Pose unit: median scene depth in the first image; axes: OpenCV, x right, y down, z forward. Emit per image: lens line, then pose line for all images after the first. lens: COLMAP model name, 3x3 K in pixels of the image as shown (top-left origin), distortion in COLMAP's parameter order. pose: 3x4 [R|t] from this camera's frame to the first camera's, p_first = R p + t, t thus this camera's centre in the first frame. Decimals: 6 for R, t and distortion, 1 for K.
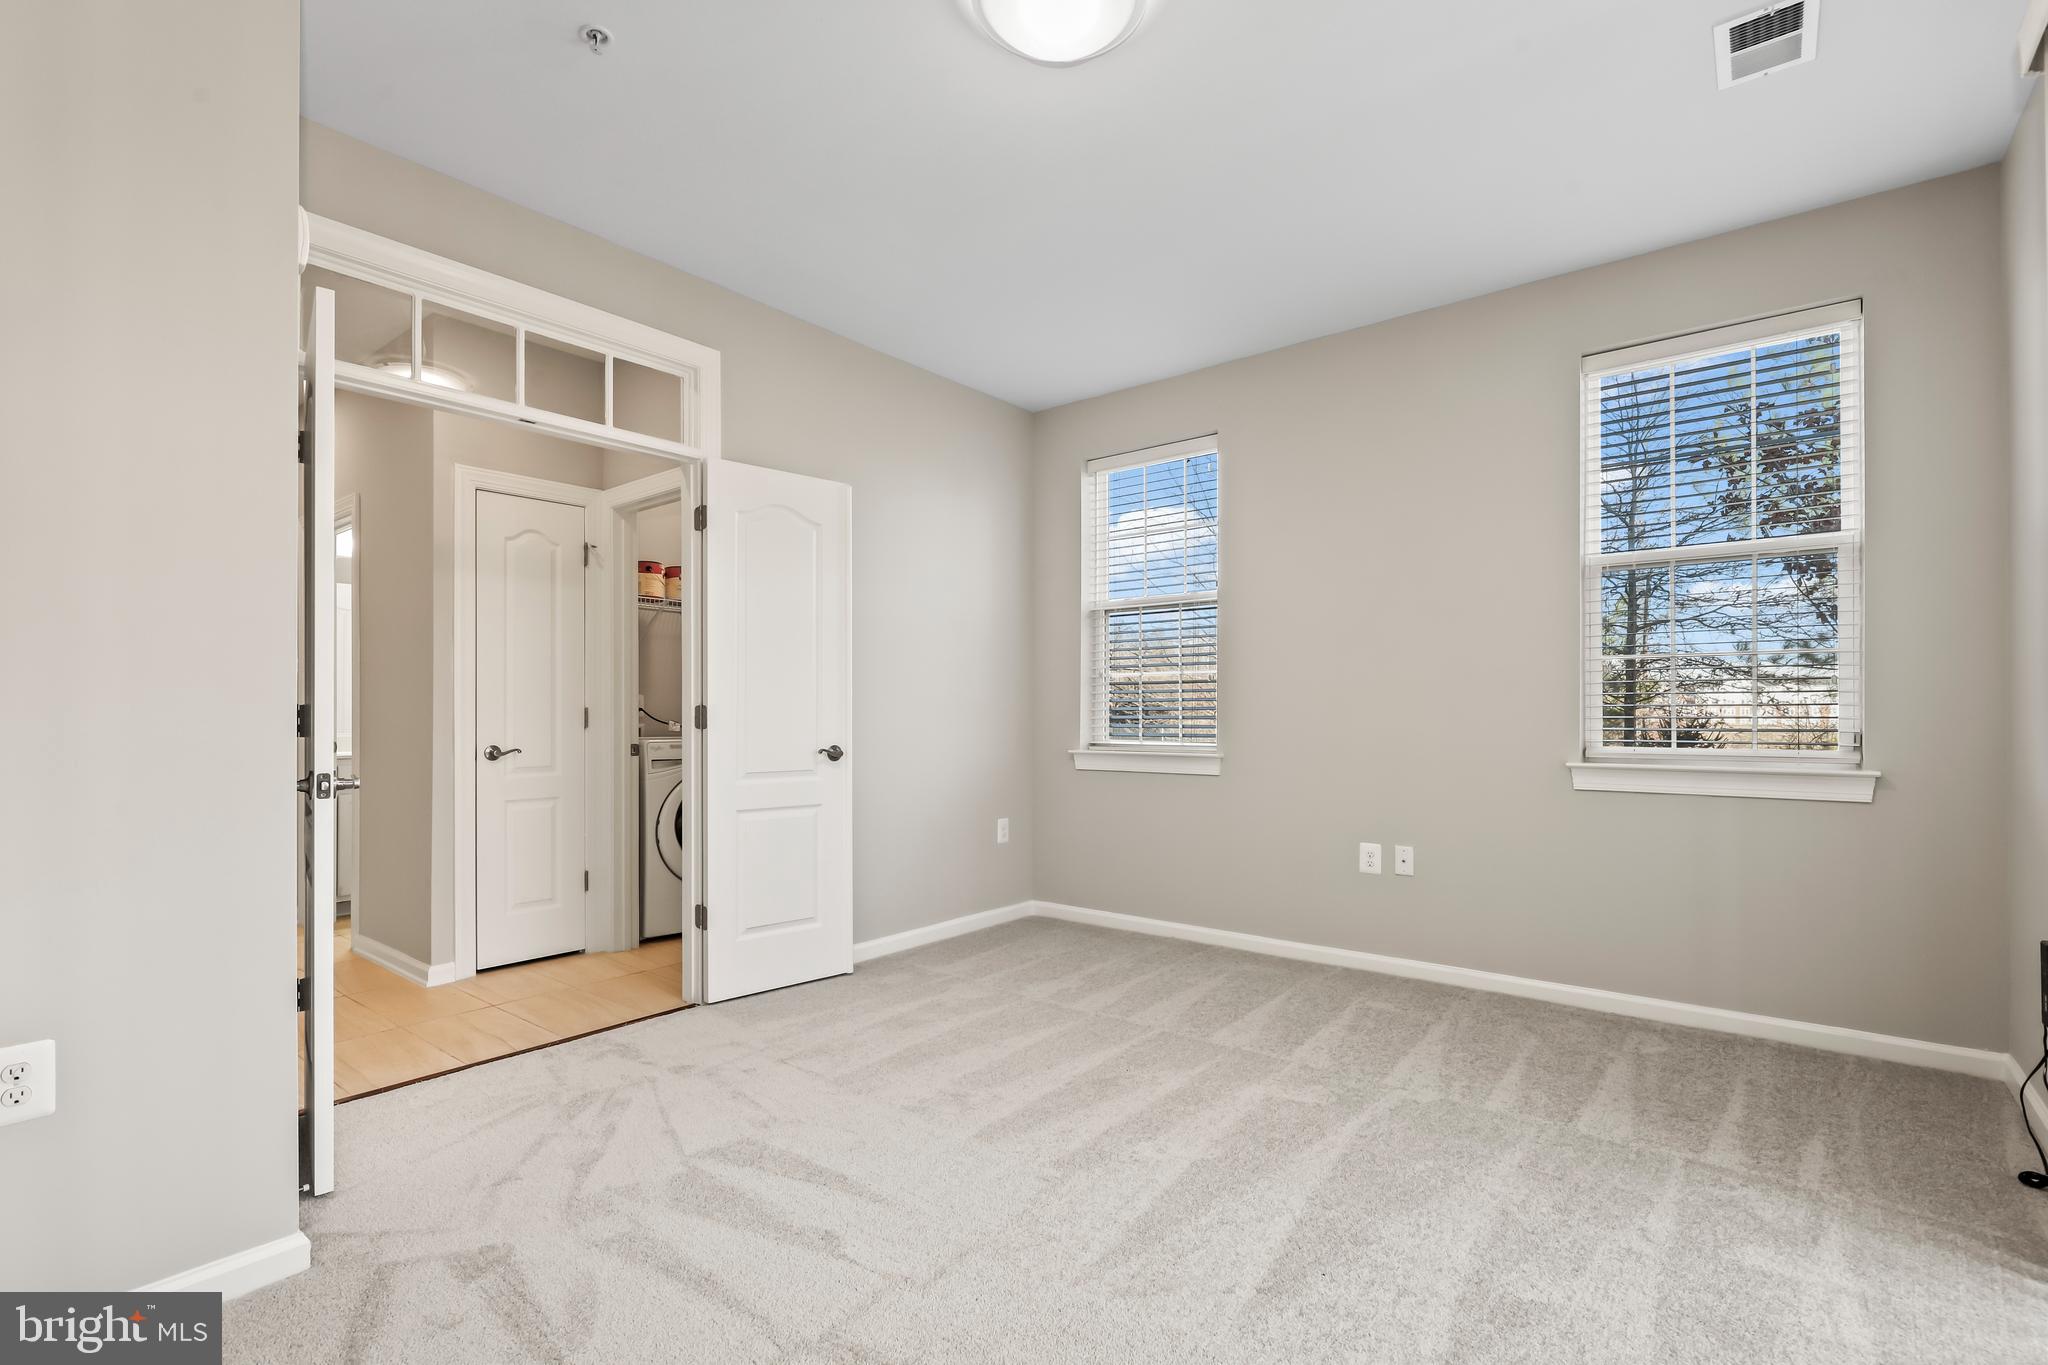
lens RADIAL K [[932.7, 0, 1023.5], [0, 932.7, 711.0], [0, 0, 1]] dist [-0.000872, 0.000040]
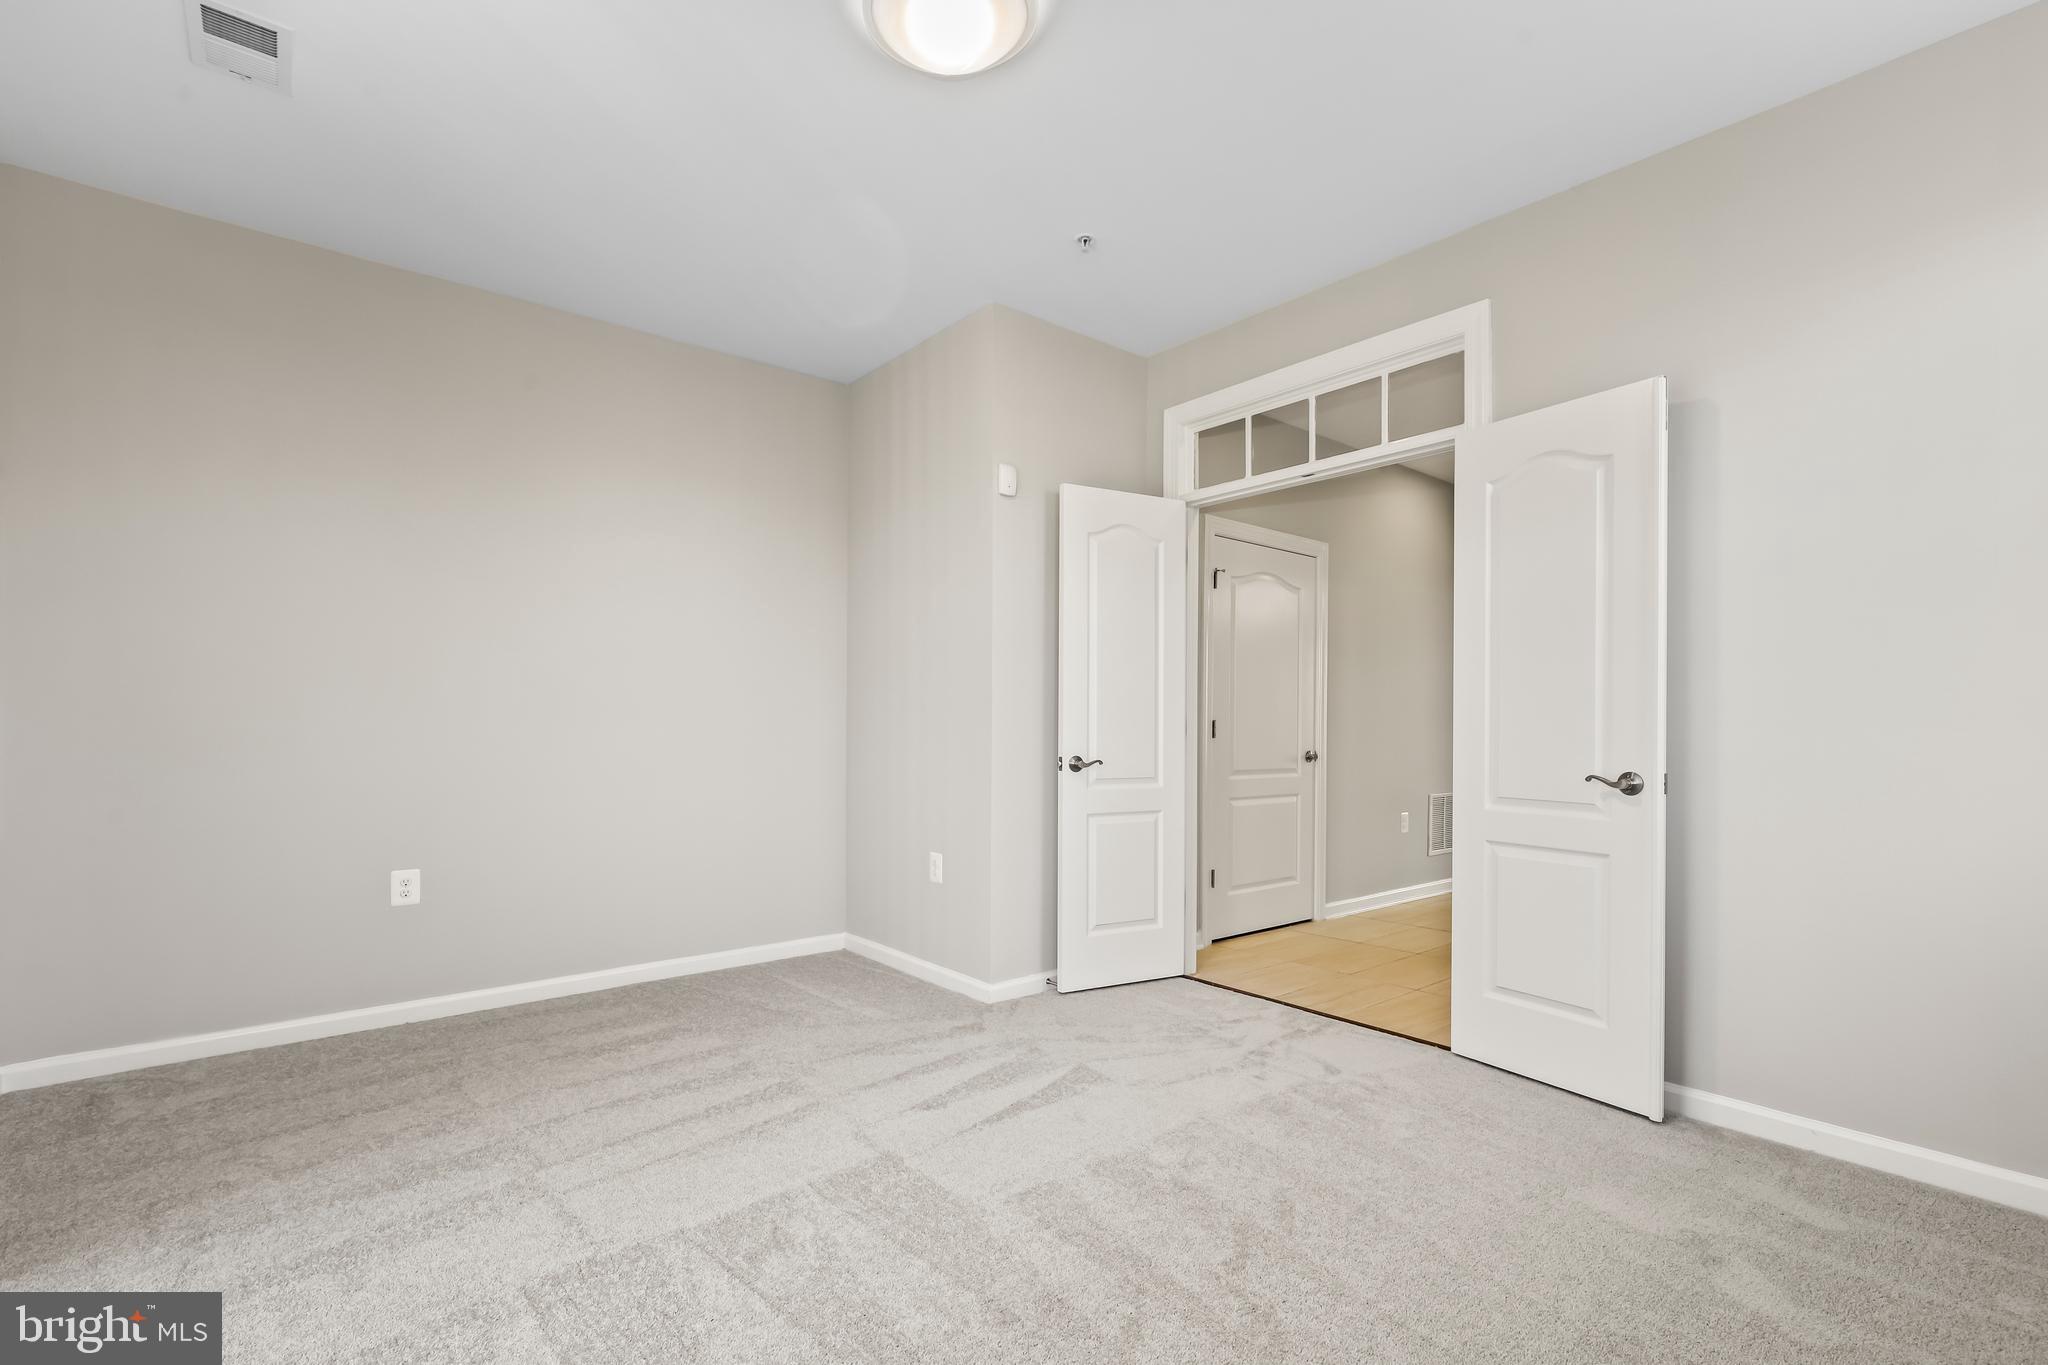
lens RADIAL K [[932.7, 0, 1023.5], [0, 932.7, 711.0], [0, 0, 1]] dist [-0.000872, 0.000040]
pose [[-0.193989, -0.005959, -0.980986, 0.625712], [-0.000929, 0.999982, -0.005891, -0.004297], [0.981003, -0.000232, -0.193991, 0.792899]]
